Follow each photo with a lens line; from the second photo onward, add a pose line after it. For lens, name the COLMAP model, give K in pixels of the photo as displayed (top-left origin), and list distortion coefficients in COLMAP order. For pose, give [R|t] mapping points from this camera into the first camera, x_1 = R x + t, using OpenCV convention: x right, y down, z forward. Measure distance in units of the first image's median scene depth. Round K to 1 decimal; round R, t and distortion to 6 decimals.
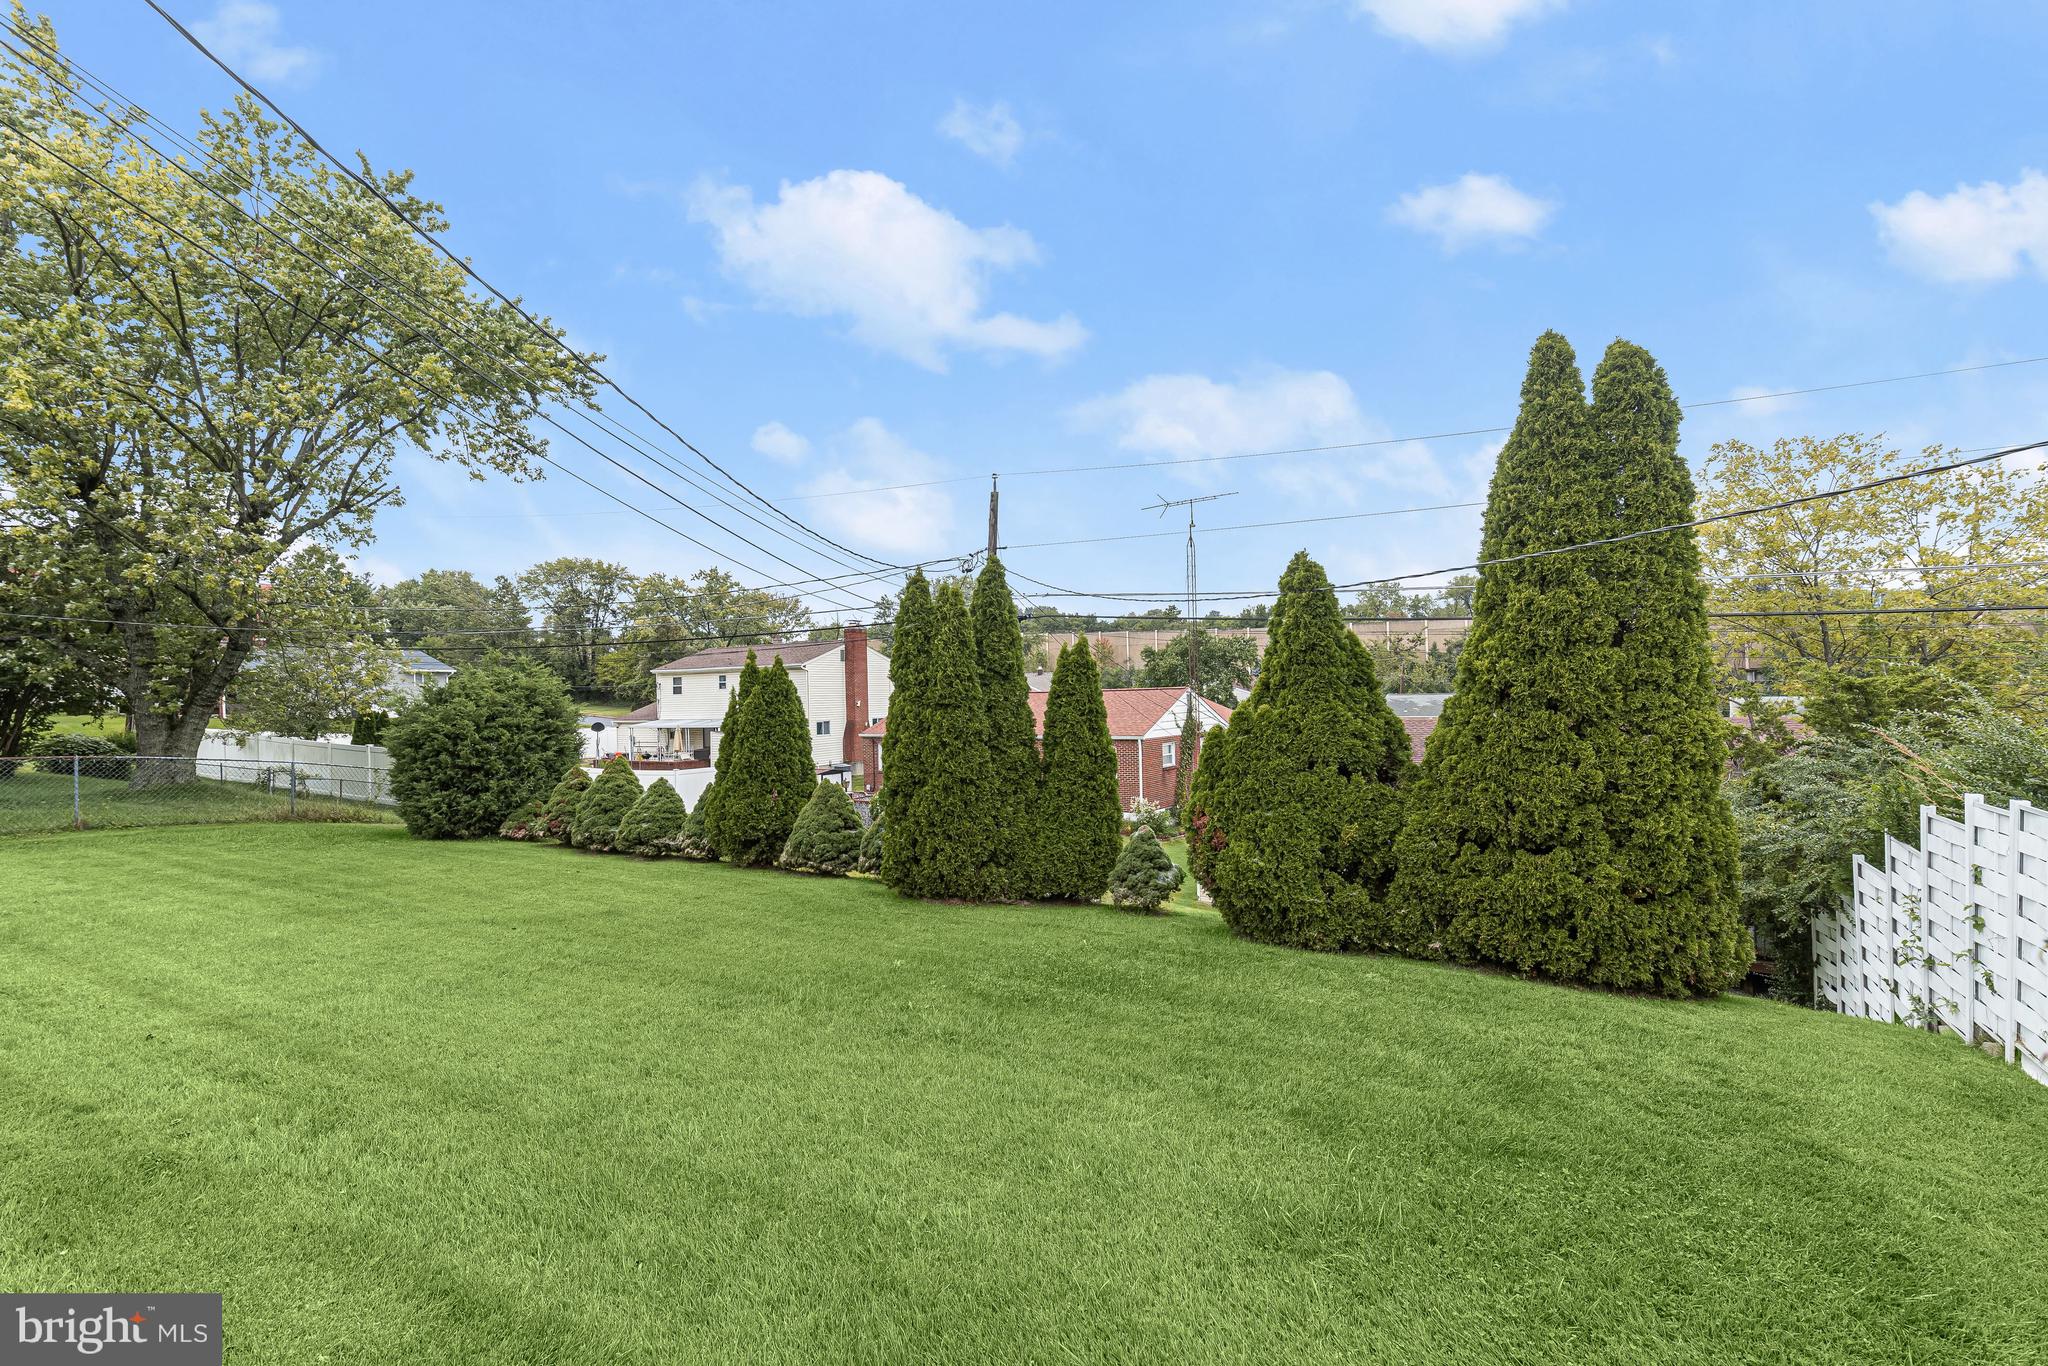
lens RADIAL K [[931.5, 0, 1024.9], [0, 931.5, 693.3], [0, 0, 1]] dist [-0.000048, 0.001417]
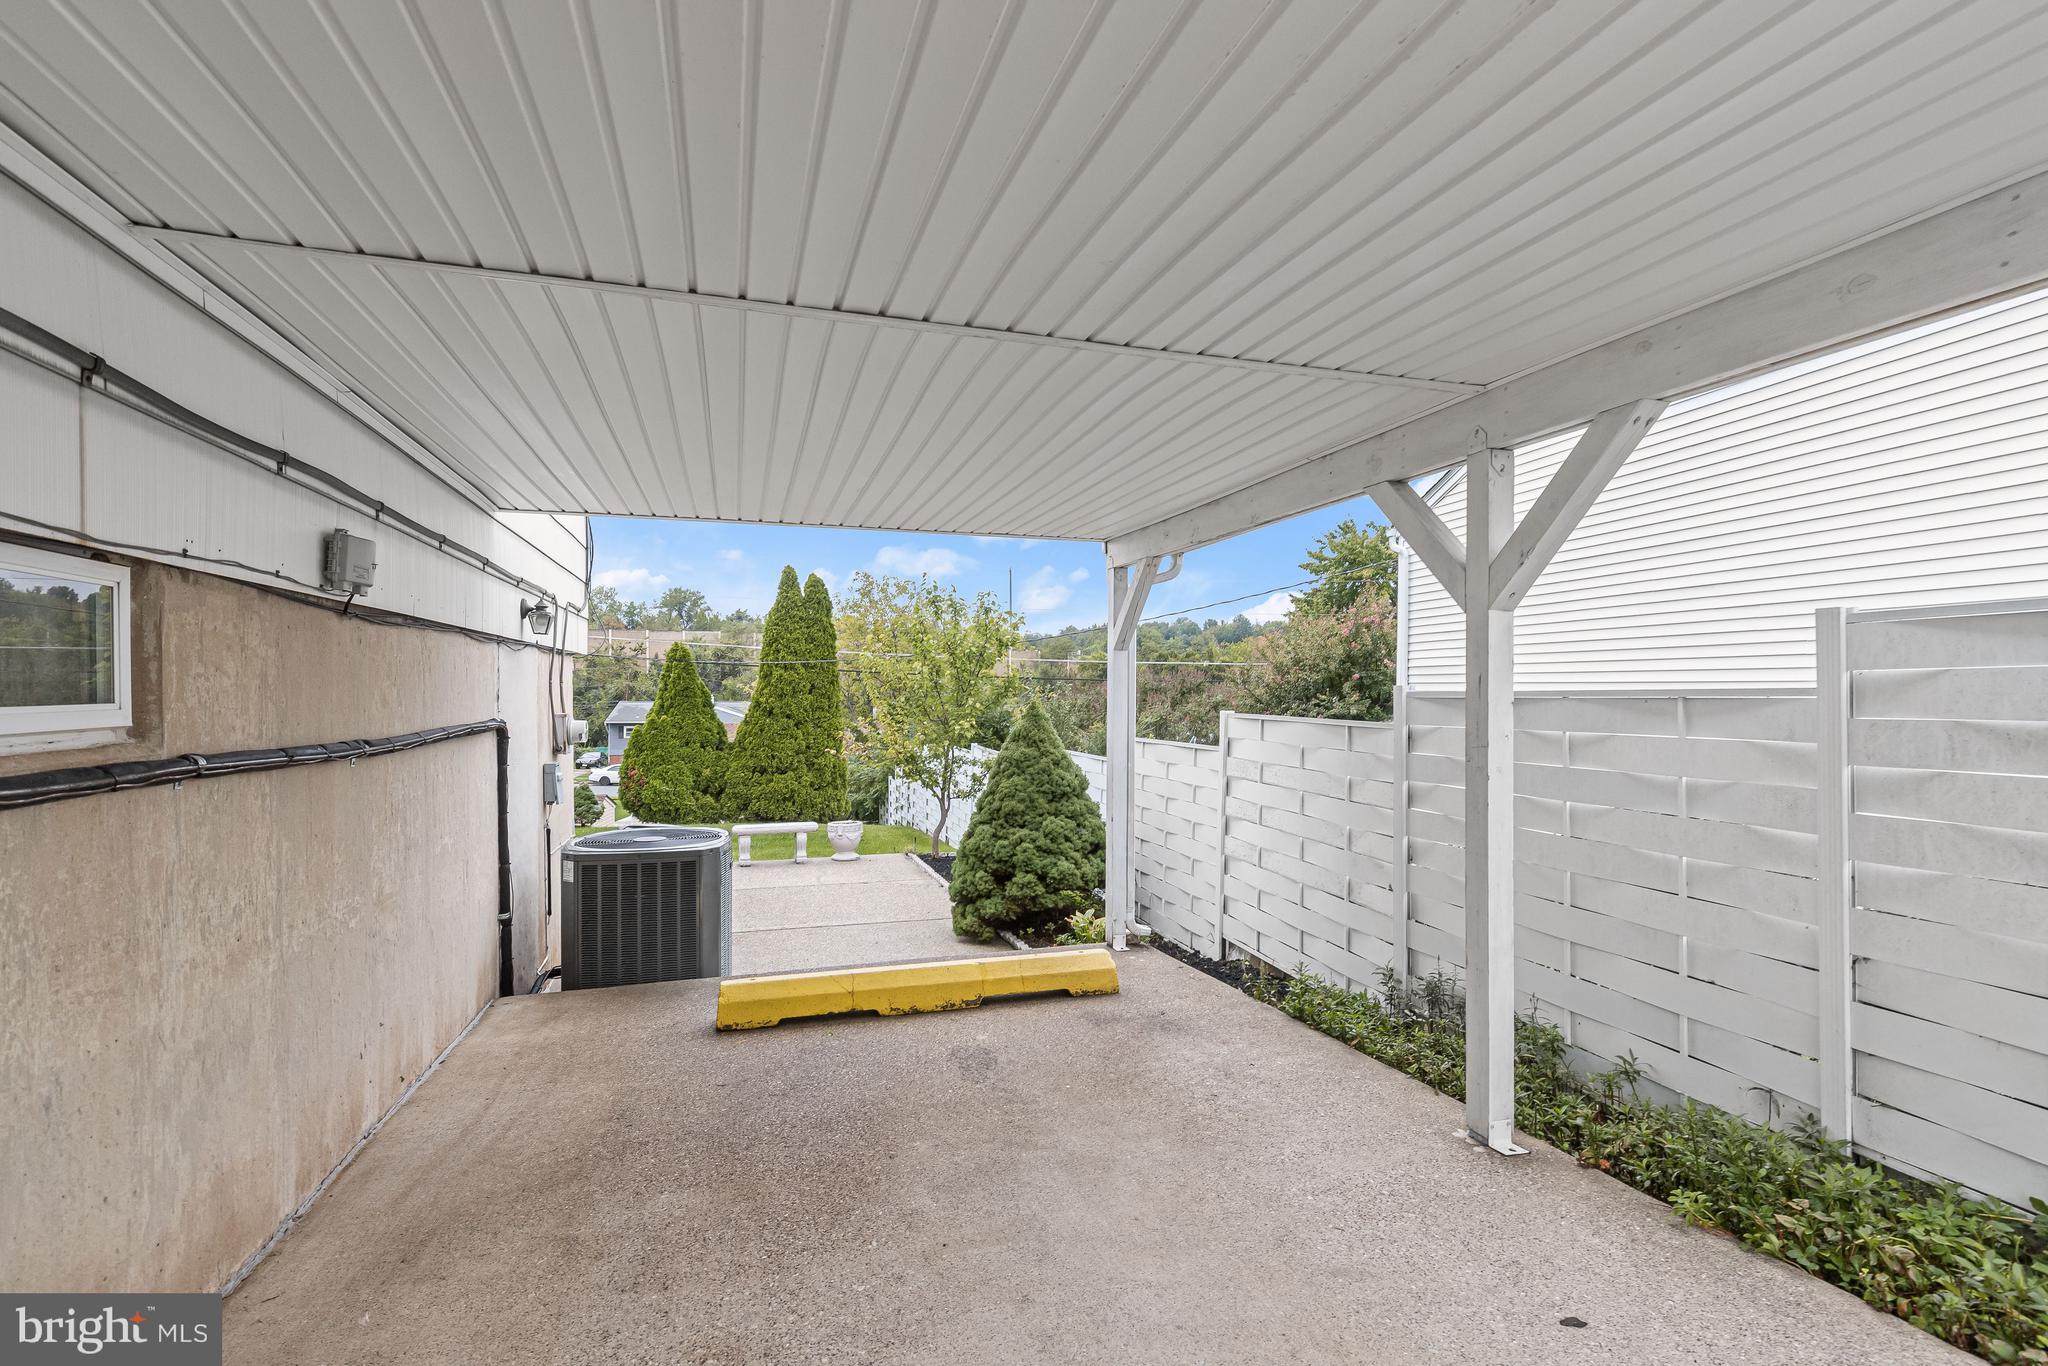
lens RADIAL K [[931.5, 0, 1021.7], [0, 931.5, 693.8], [0, 0, 1]] dist [-0.000048, 0.001417]
pose [[0.699251, 0.022593, 0.714519, -0.759640], [-0.017967, 0.999740, -0.014028, -0.023874], [-0.714650, -0.003028, 0.699475, -1.163559]]
